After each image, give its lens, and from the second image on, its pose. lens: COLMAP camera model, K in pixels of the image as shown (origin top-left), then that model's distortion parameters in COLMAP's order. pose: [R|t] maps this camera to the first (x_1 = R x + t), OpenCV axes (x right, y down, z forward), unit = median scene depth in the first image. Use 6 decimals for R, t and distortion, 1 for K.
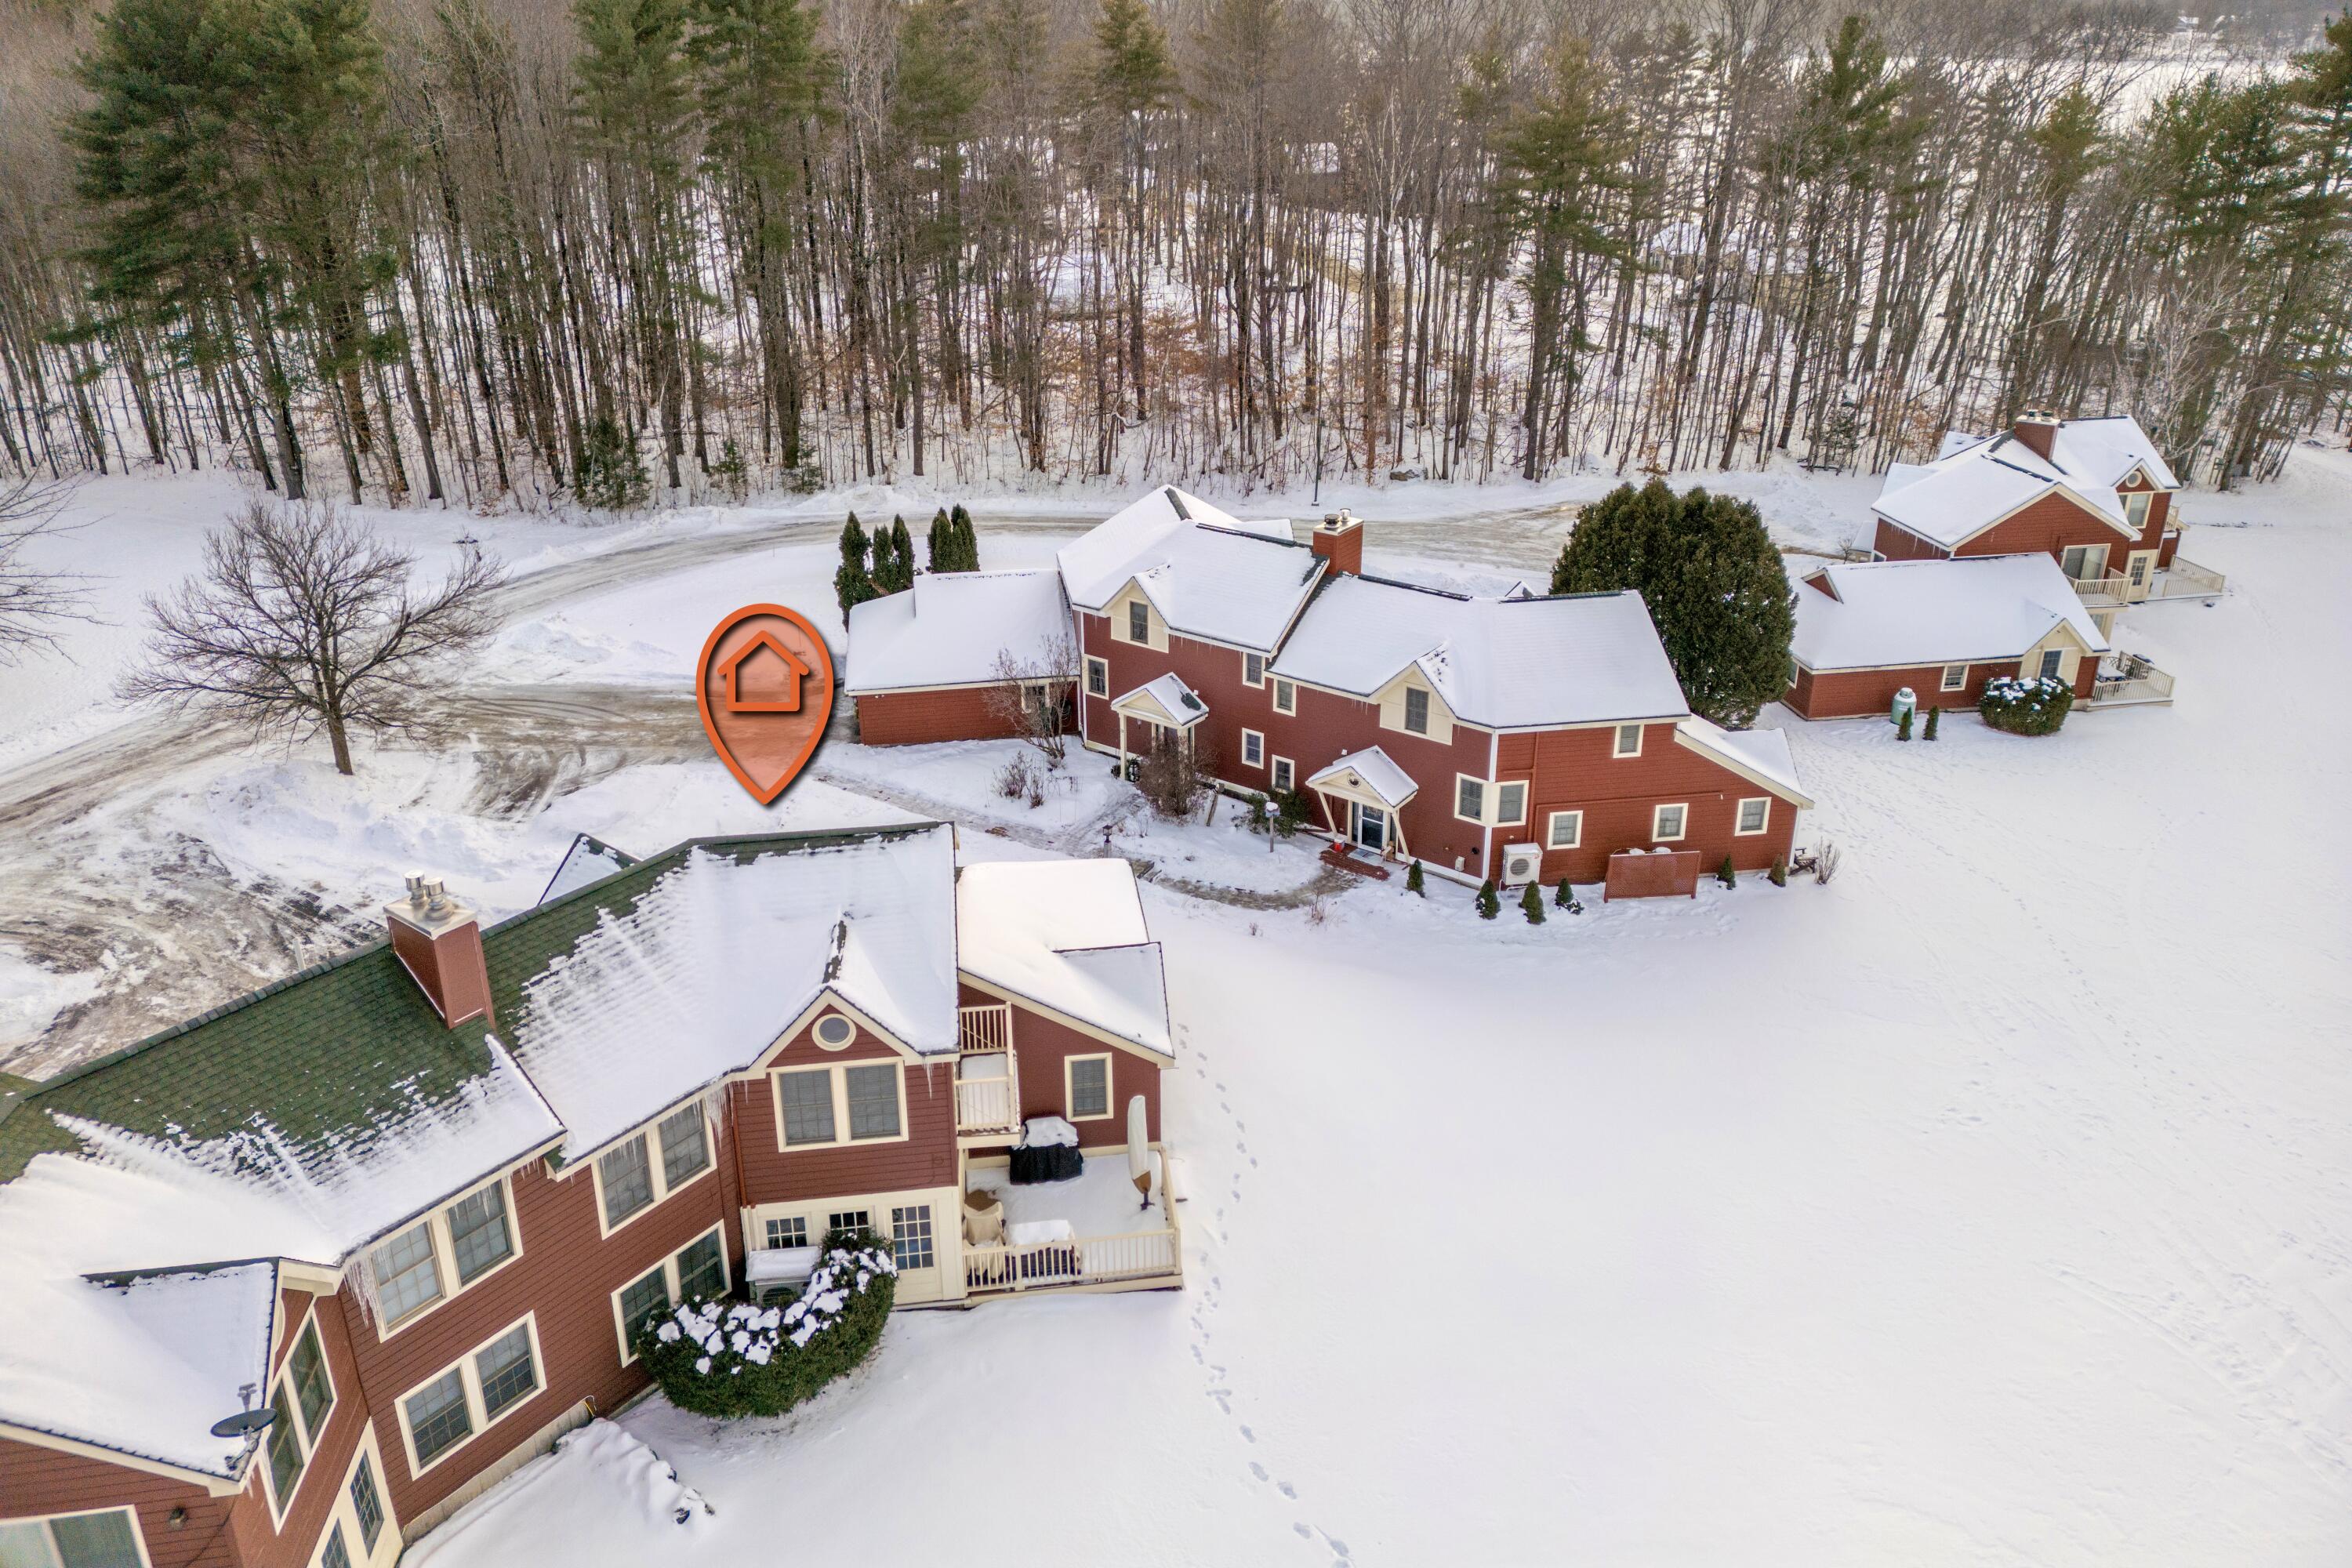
lens RADIAL K [[1622.8, 0, 1180.1], [0, 1622.8, 670.5], [0, 0, 1]] dist [0.106339, -0.115405]
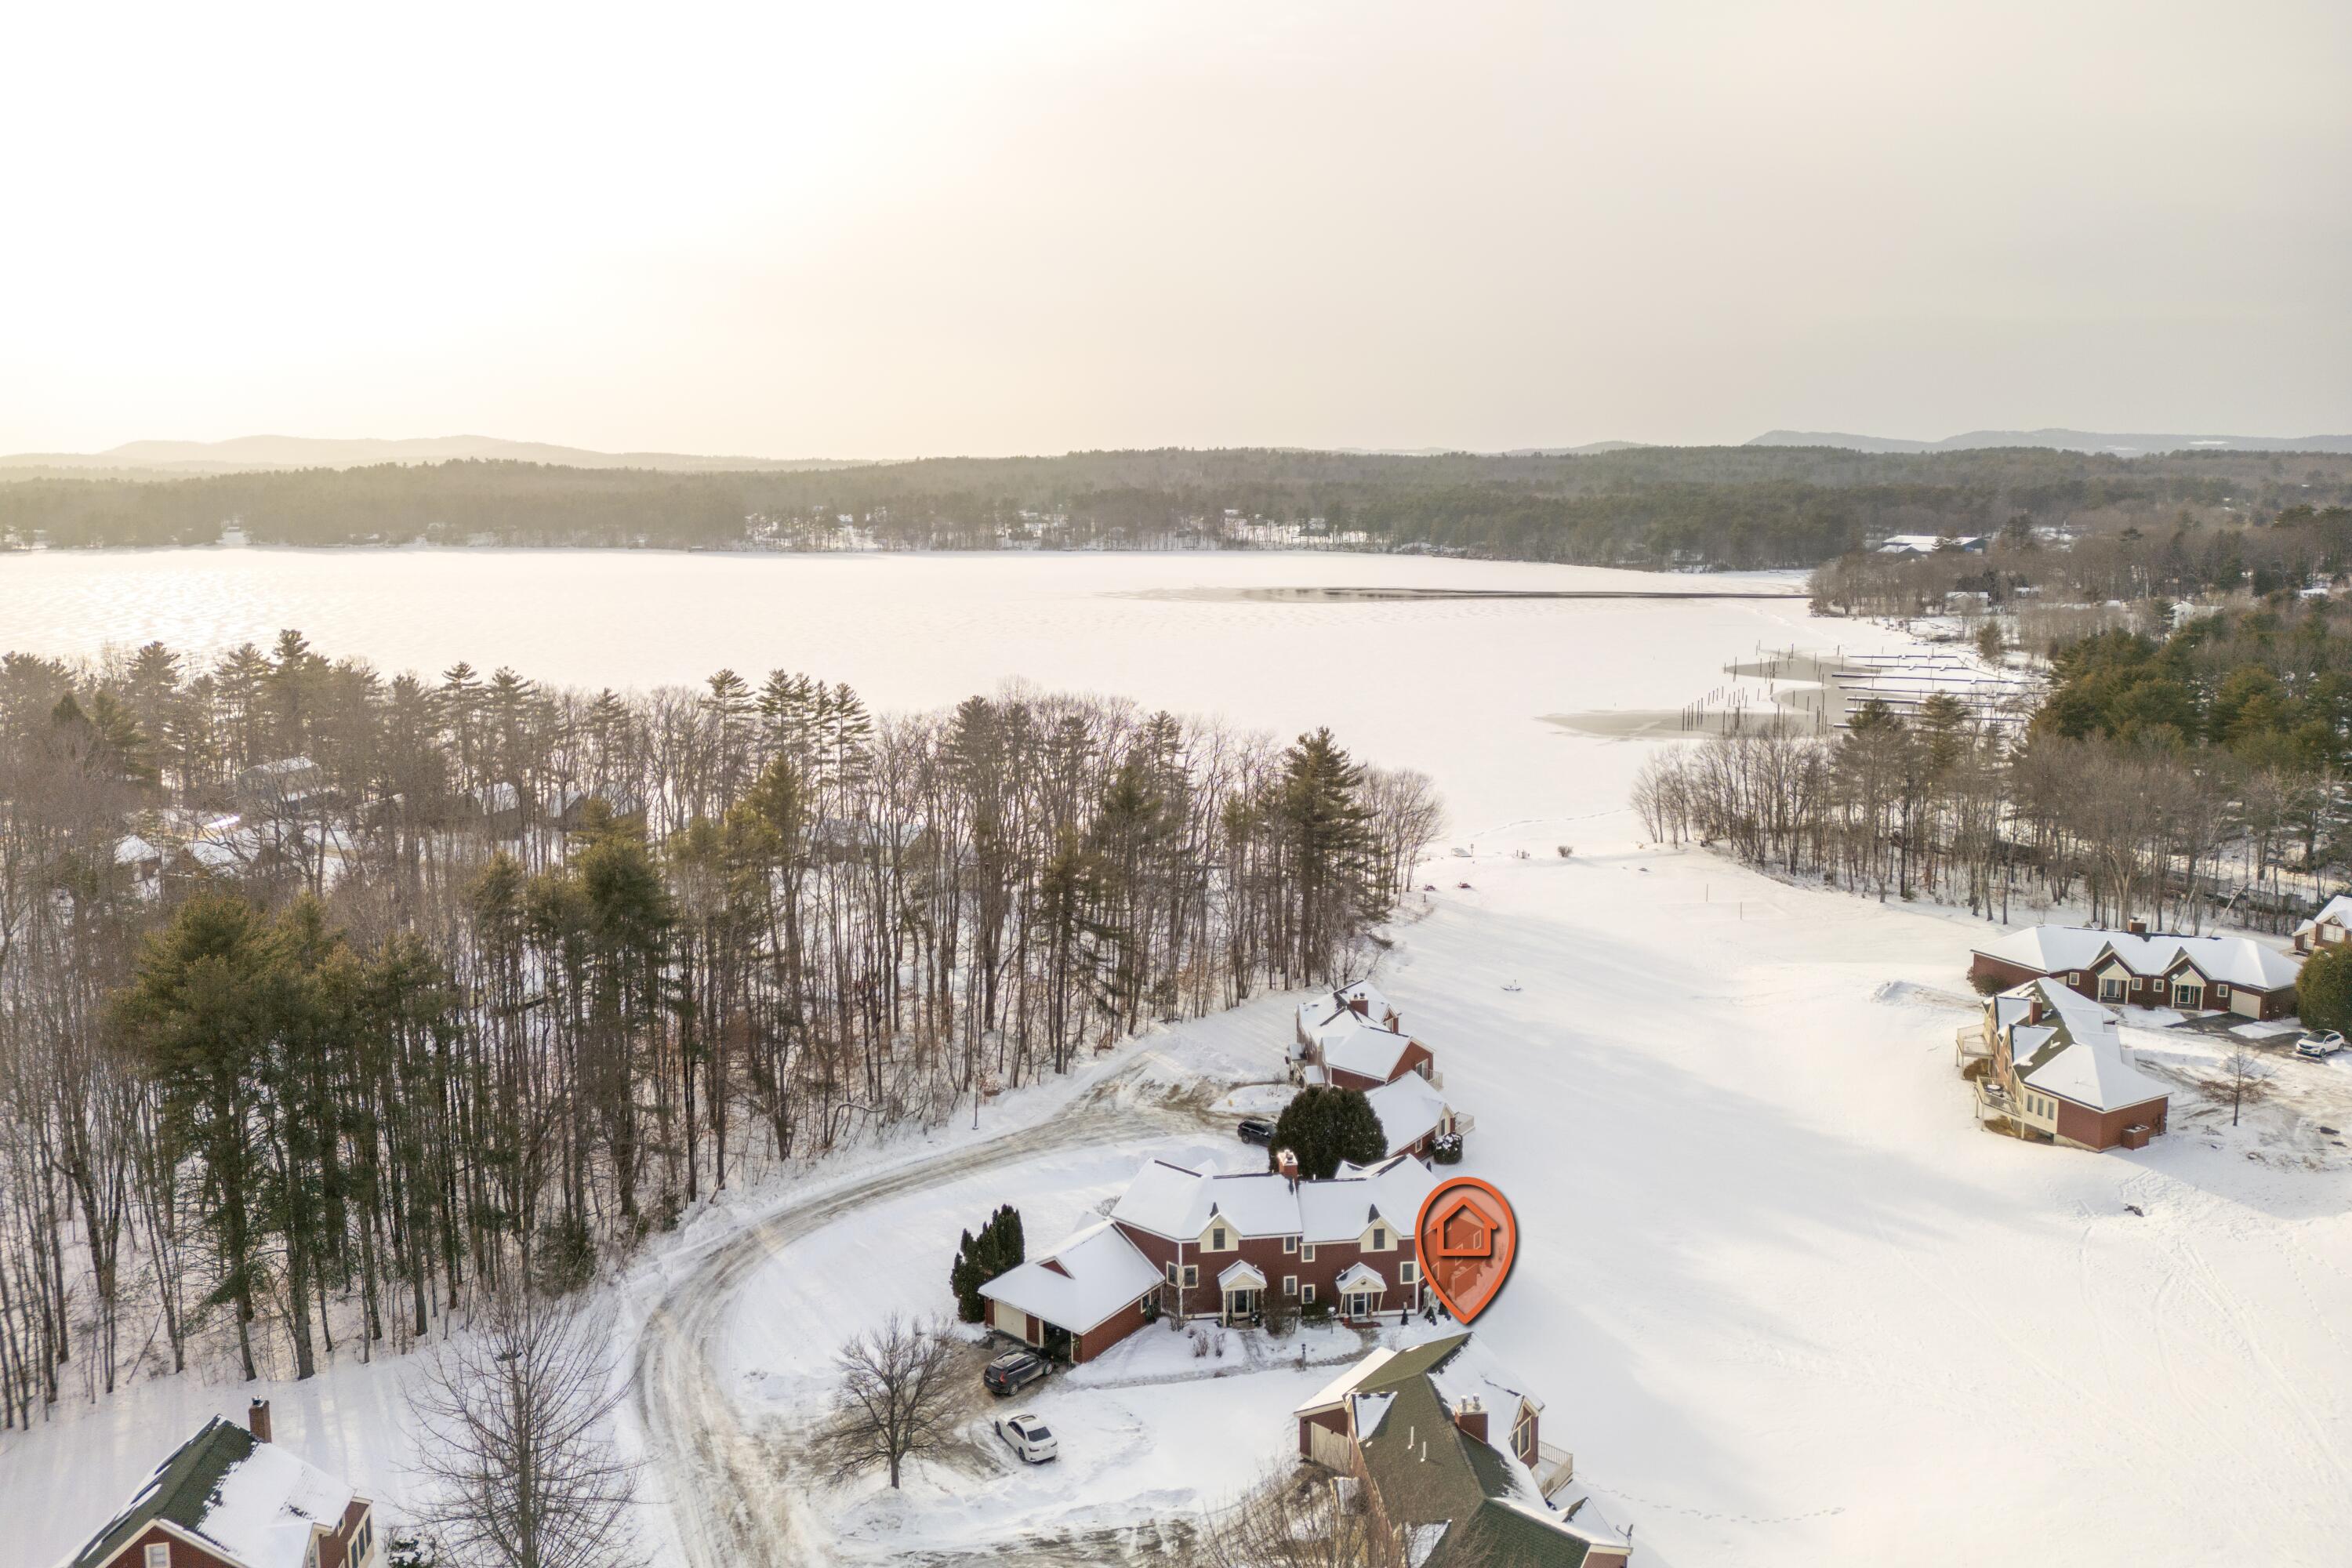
lens RADIAL K [[1622.8, 0, 1180.1], [0, 1622.8, 670.5], [0, 0, 1]] dist [0.106339, -0.115405]
pose [[0.732462, -0.082419, 0.675801, -1.352357], [0.253892, 0.954105, -0.158818, -0.385207], [-0.631695, 0.287908, 0.719771, -0.579416]]
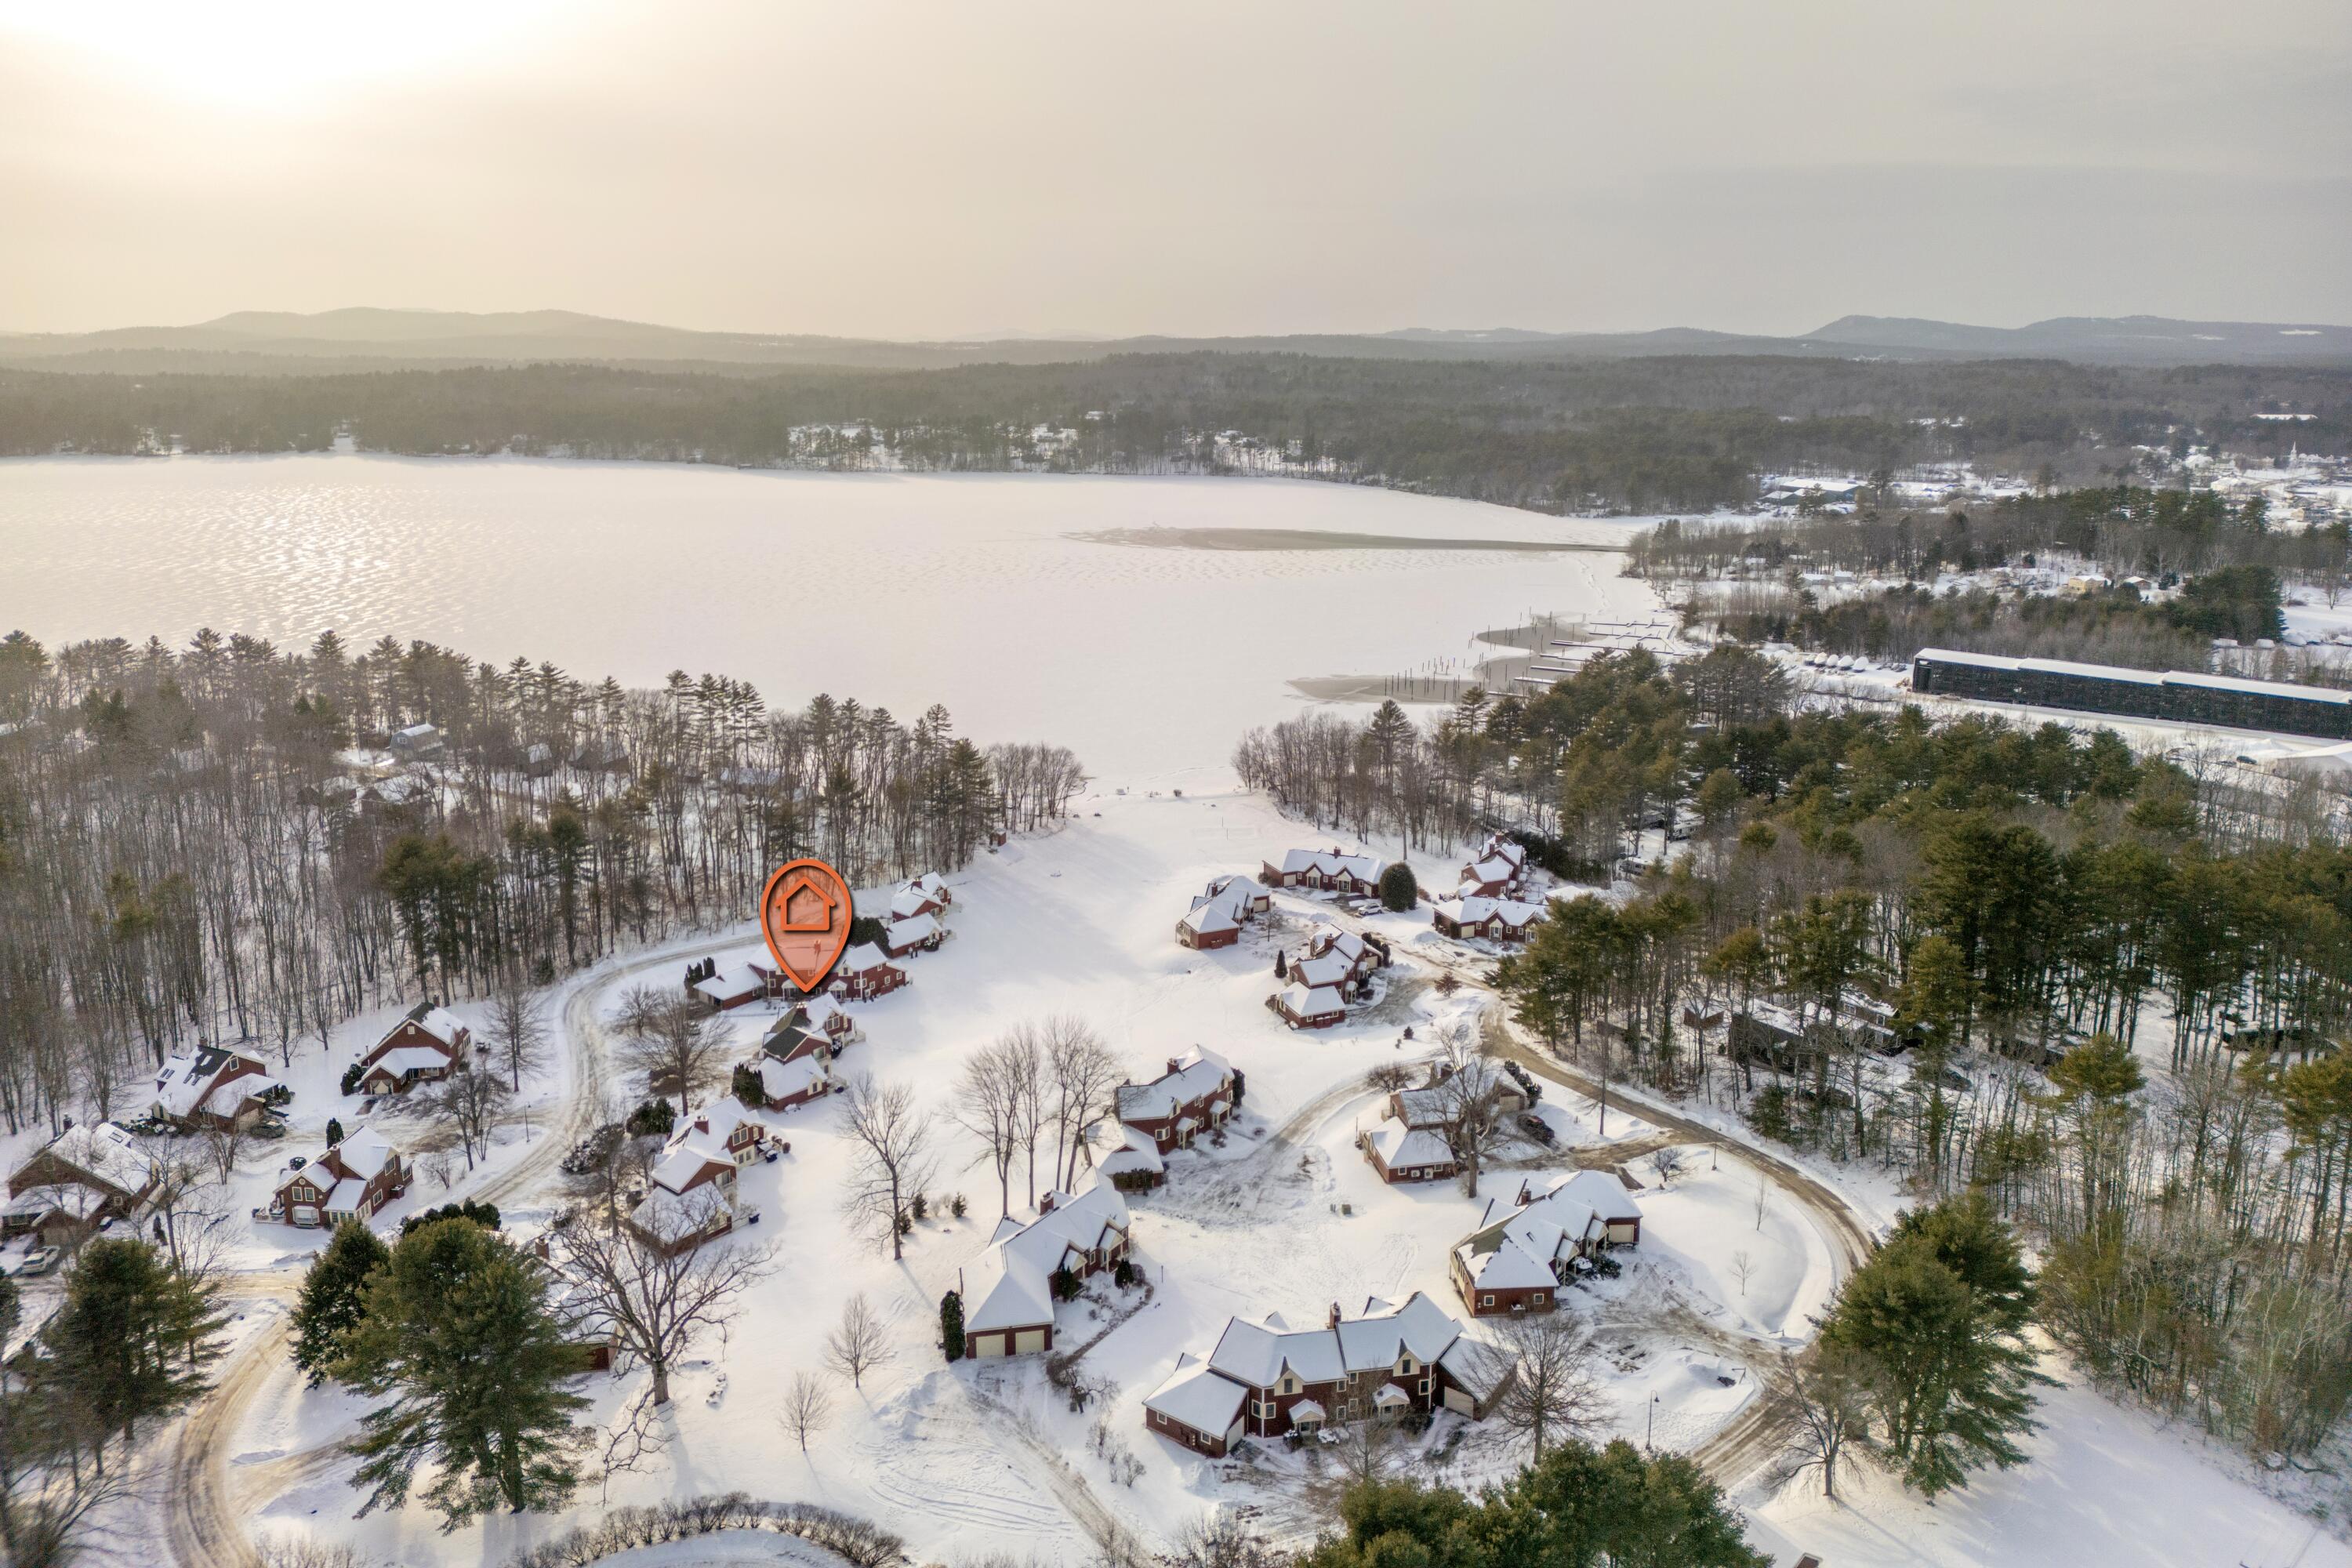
lens RADIAL K [[1622.8, 0, 1180.1], [0, 1622.8, 670.5], [0, 0, 1]] dist [0.106339, -0.115405]
pose [[0.764819, -0.119530, 0.633060, -2.288767], [0.230519, 0.968354, -0.095660, -0.165535], [-0.601592, 0.219095, 0.768170, -4.041902]]
